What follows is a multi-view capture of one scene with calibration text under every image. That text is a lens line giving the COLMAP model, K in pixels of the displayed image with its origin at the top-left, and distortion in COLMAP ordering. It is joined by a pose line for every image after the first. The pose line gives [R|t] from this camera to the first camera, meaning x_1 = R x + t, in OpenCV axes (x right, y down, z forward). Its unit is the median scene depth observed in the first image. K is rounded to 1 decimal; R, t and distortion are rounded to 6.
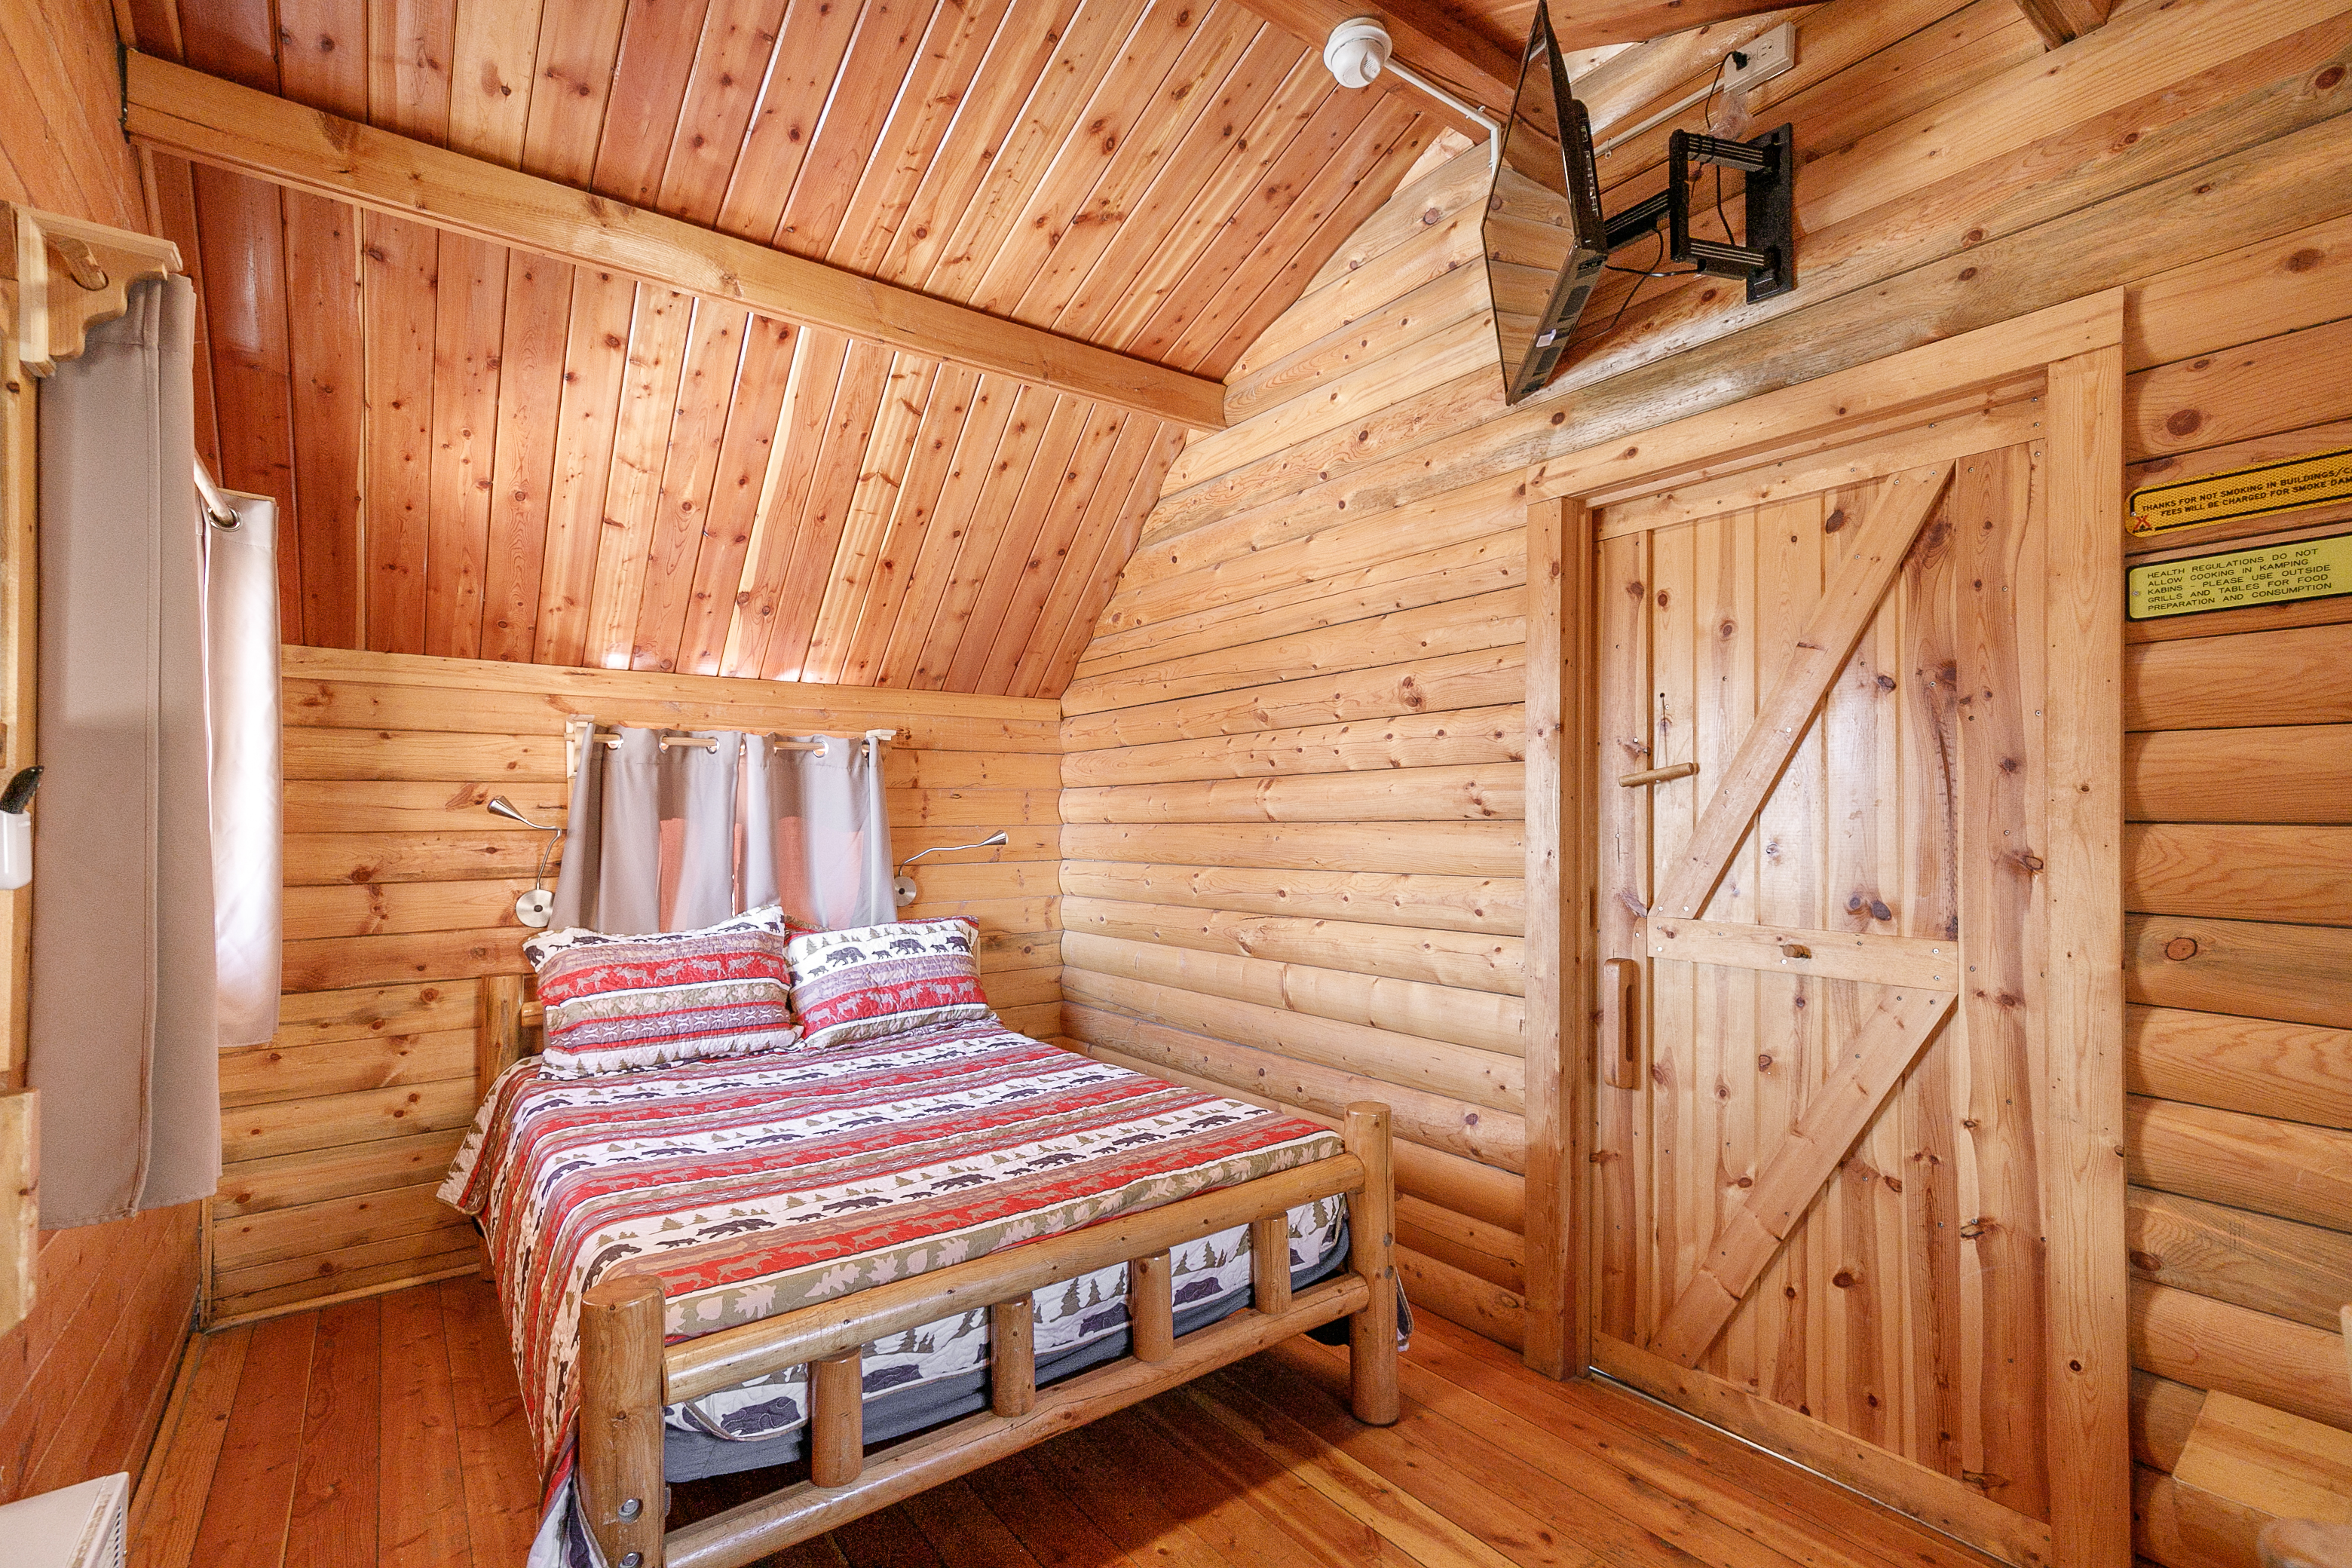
lens RADIAL K [[1060.8, 0, 1180.1], [0, 1060.8, 795.6], [0, 0, 1]] dist [0.003123, 0.004444]
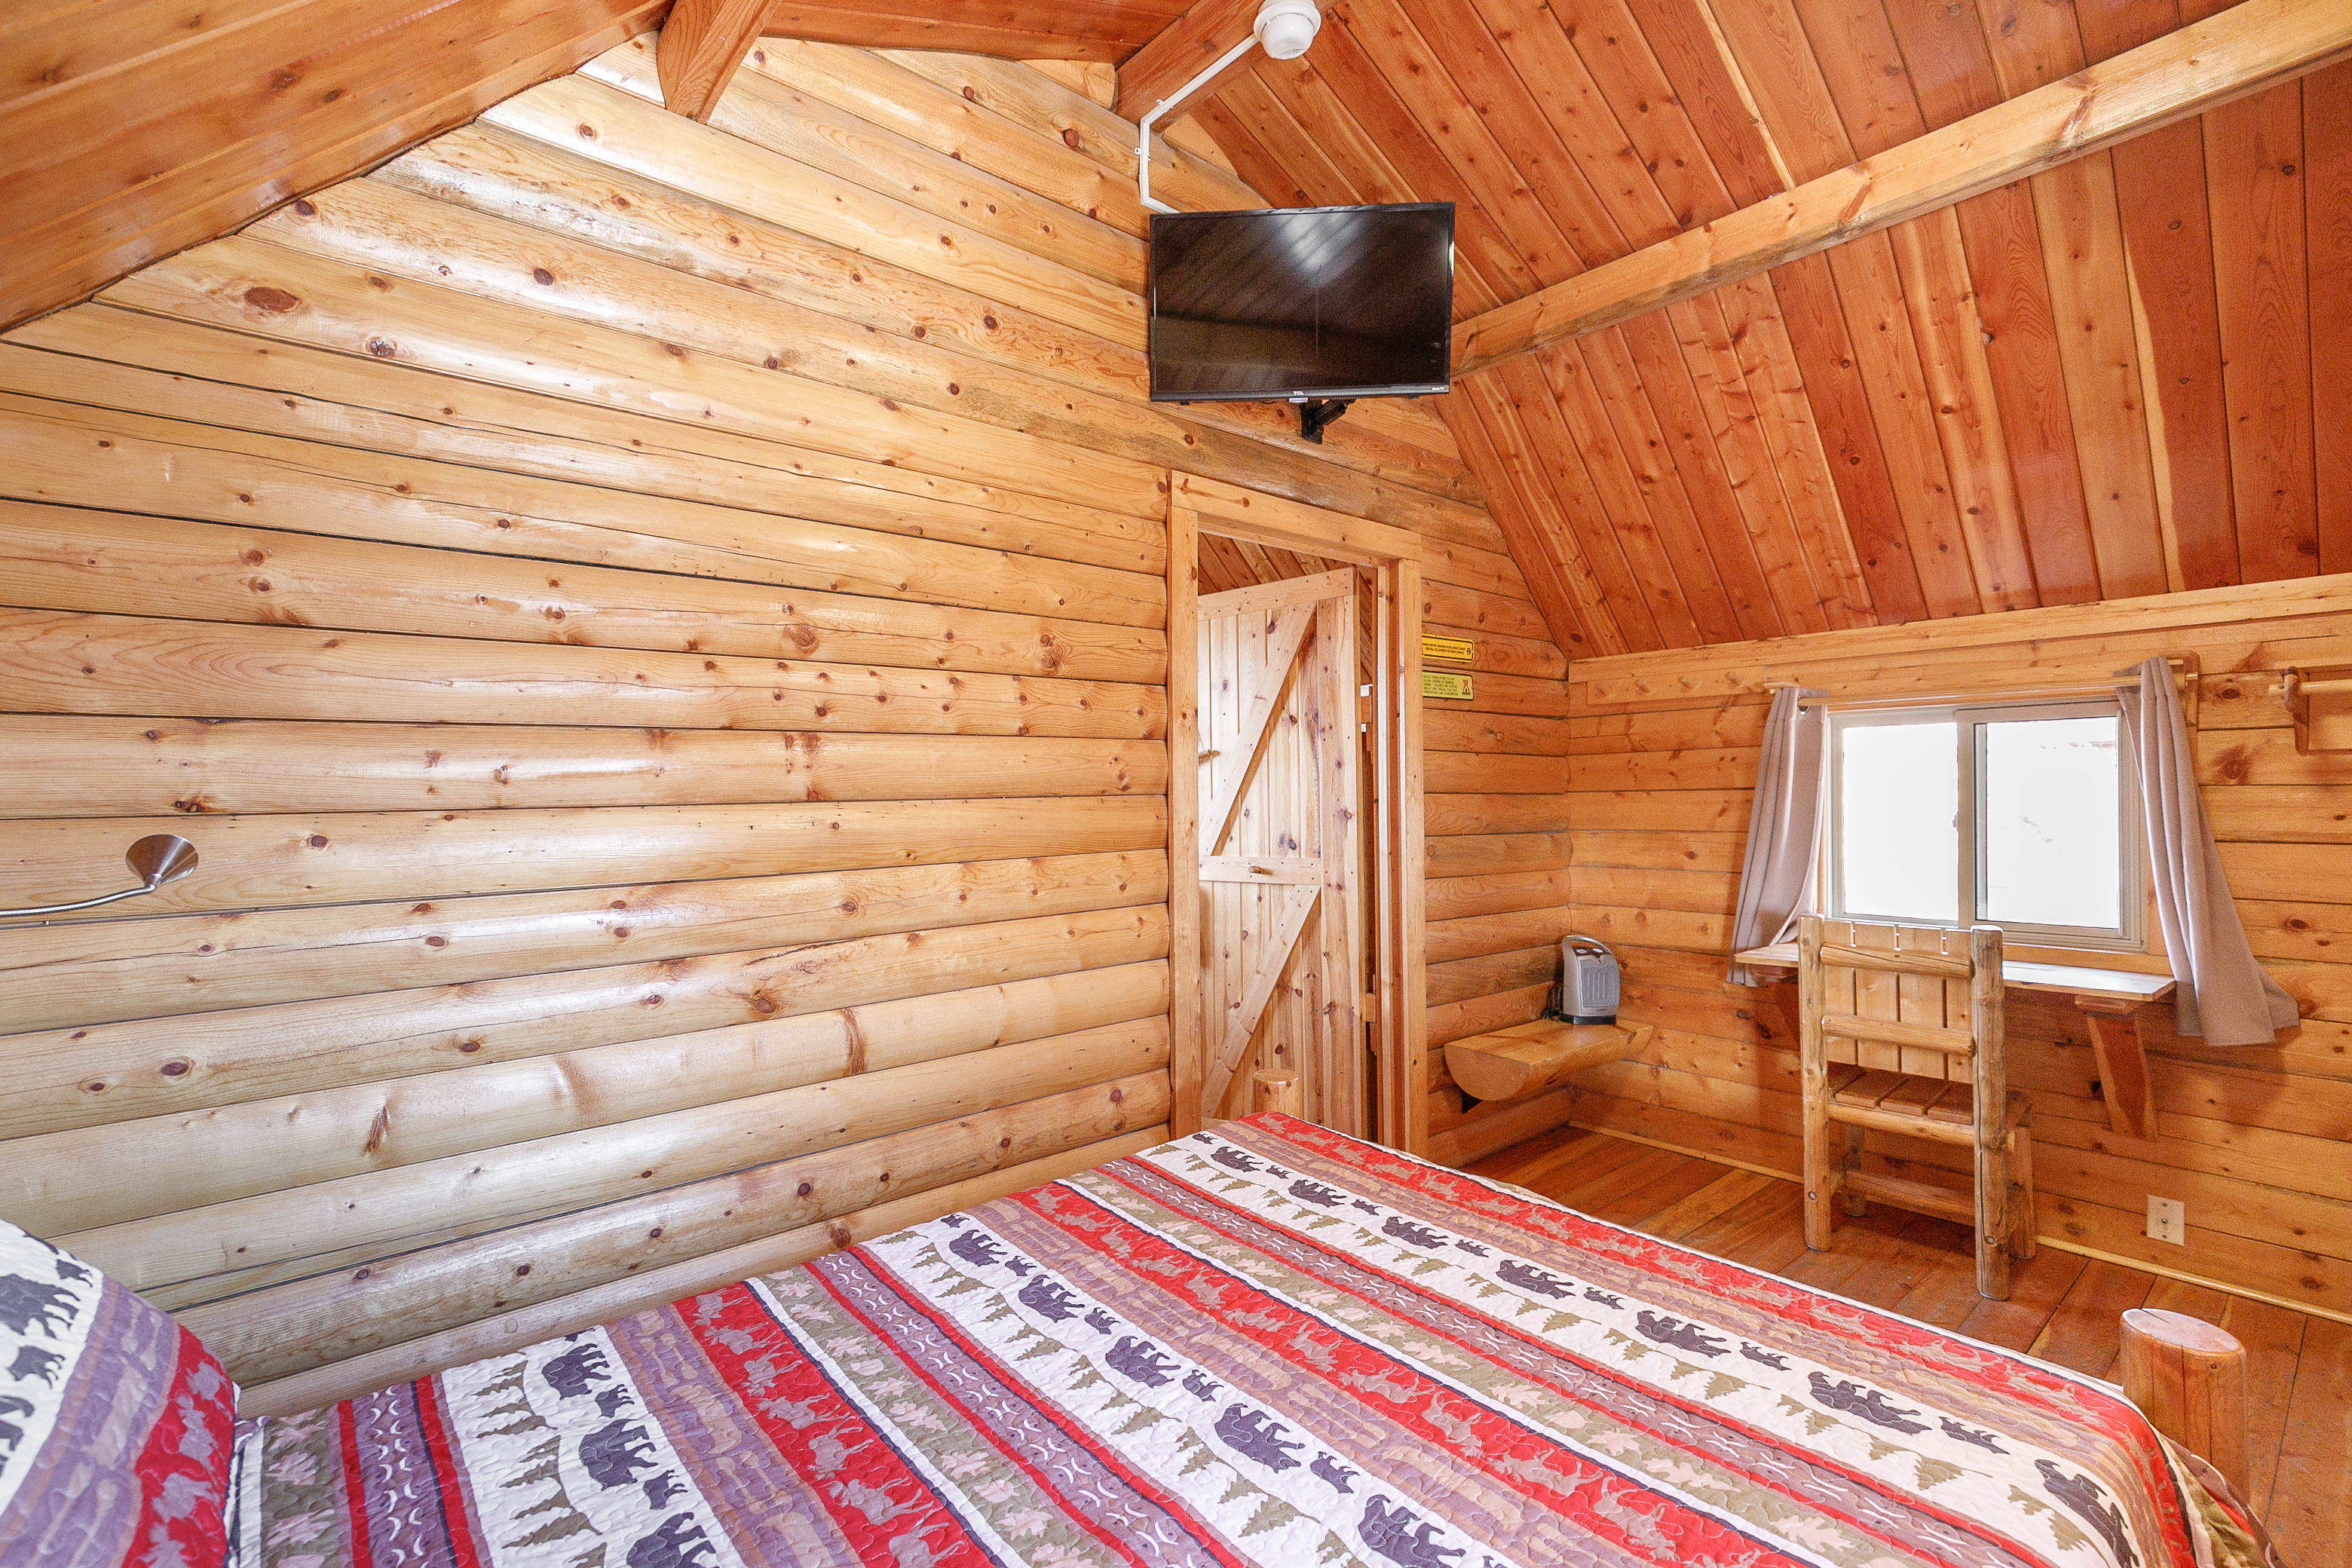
lens RADIAL K [[1060.8, 0, 1180.5], [0, 1060.8, 788.1], [0, 0, 1]] dist [0.003123, 0.004444]
pose [[-0.066923, 0.009952, 0.997709, -0.826634], [-0.011275, 0.999879, -0.010730, 0.031494], [-0.997694, -0.011968, -0.066802, 1.159138]]
